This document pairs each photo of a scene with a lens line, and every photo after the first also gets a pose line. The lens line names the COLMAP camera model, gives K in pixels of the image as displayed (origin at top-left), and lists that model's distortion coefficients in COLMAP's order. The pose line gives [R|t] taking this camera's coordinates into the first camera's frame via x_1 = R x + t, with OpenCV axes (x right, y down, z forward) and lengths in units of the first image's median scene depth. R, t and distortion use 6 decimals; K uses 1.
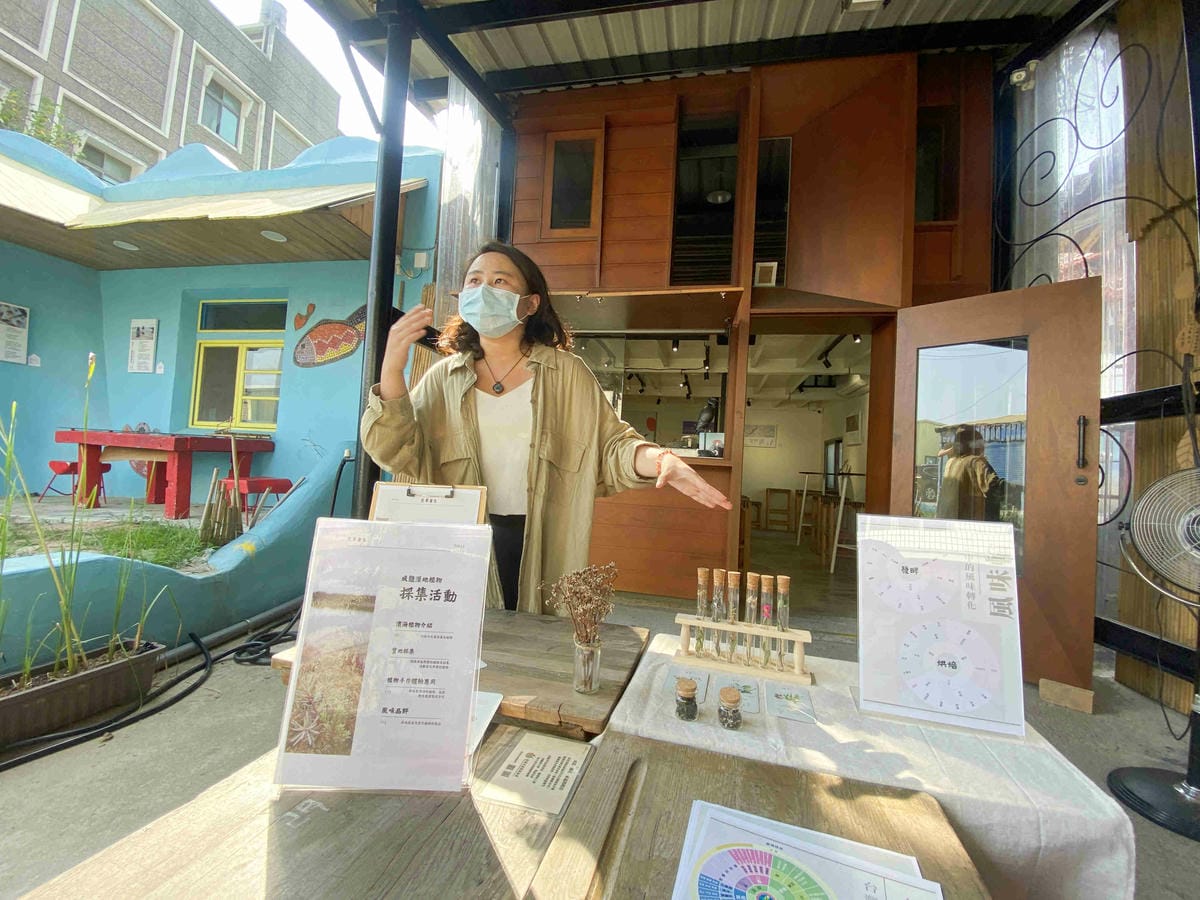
lens RADIAL K [[476.8, 0, 602.9], [0, 476.8, 450.8], [0, 0, 1]] dist [-0.007668, -0.001580]
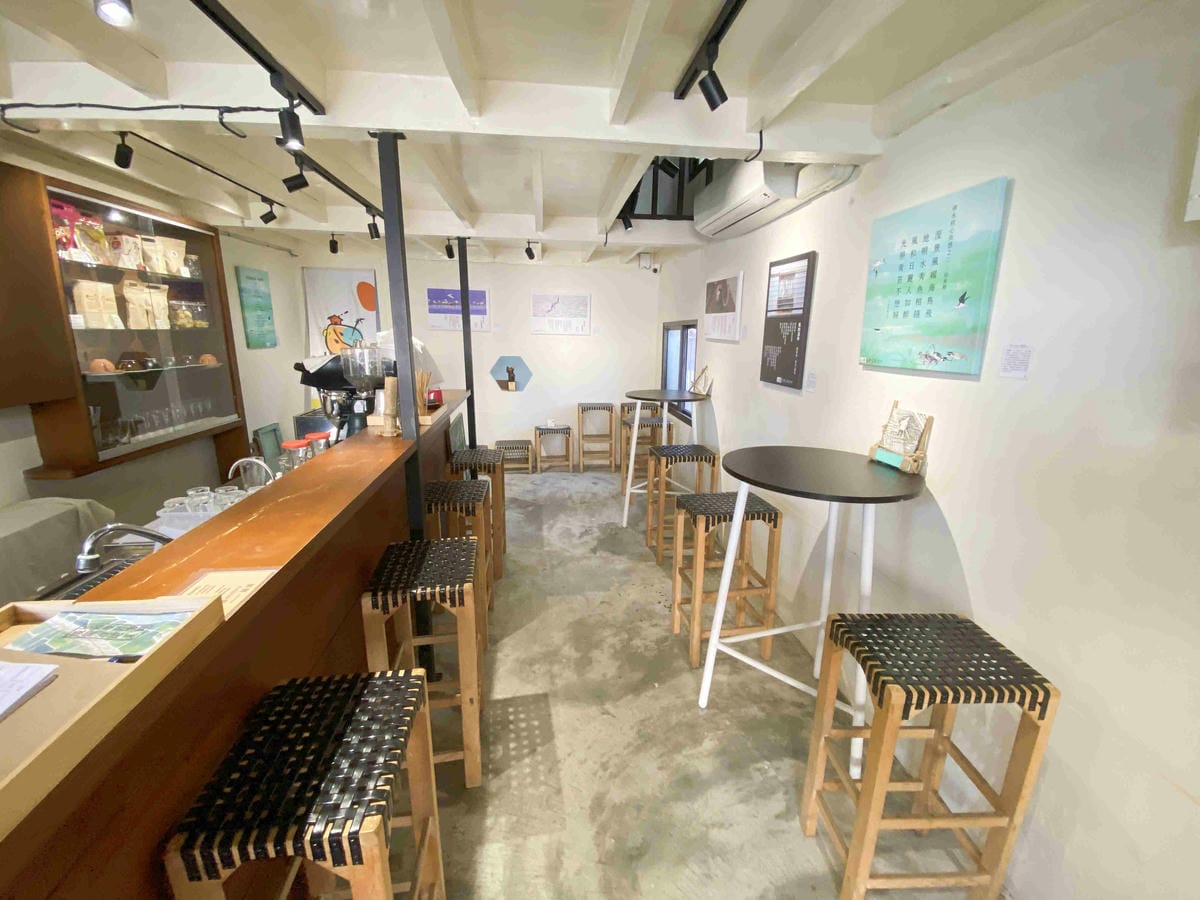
lens RADIAL K [[476.8, 0, 609.5], [0, 476.8, 458.1], [0, 0, 1]] dist [-0.007668, -0.001580]
pose [[0.937310, -0.125324, 0.325183, 0.343433], [0.024459, 0.954458, 0.297342, -0.071916], [-0.347638, -0.270748, 0.897688, 0.819133]]
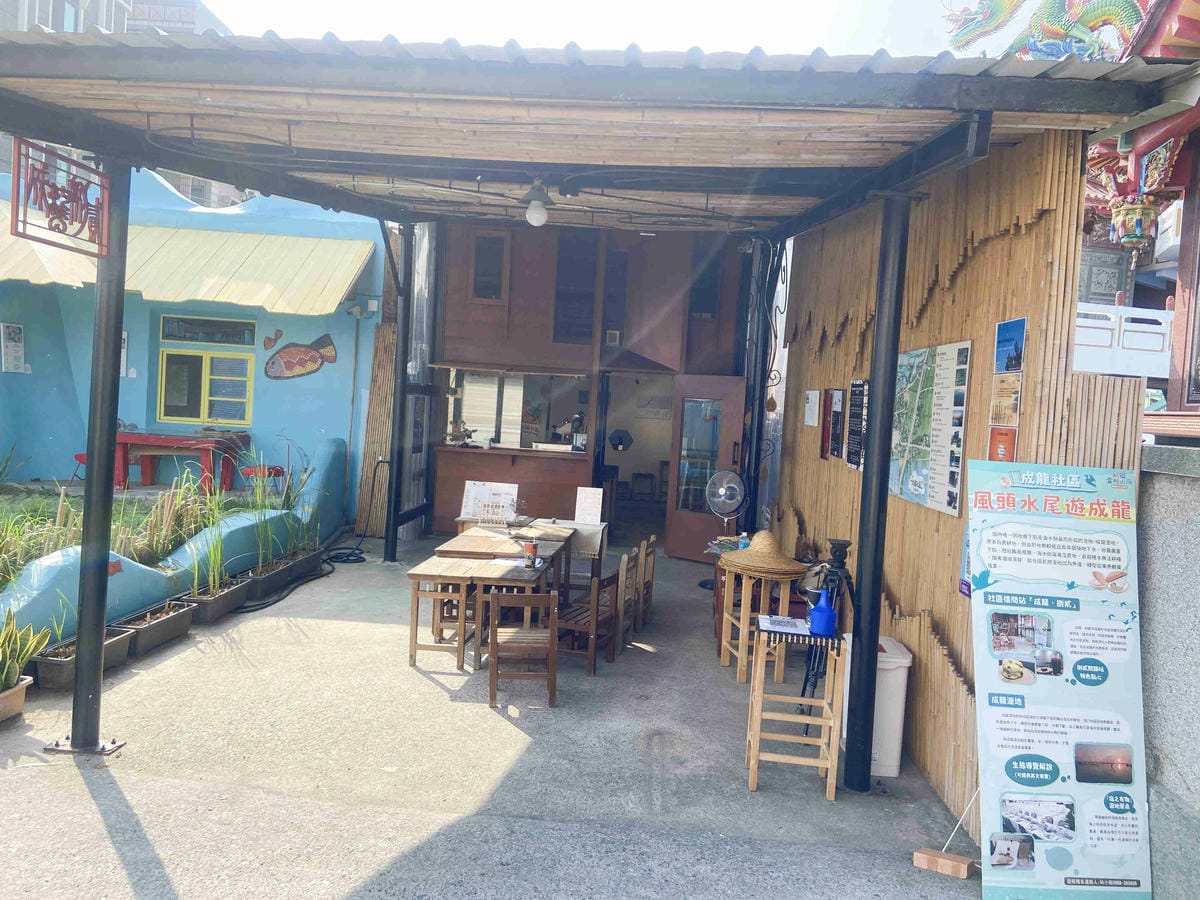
lens RADIAL K [[876.5, 0, 598.8], [0, 876.5, 445.5], [0, 0, 1]] dist [0.090574, -0.005344]
pose [[0.988073, -0.005923, 0.153873, -0.128881], [-0.007011, 0.996493, 0.083378, -0.206487], [-0.153827, -0.083462, 0.984567, -1.561562]]
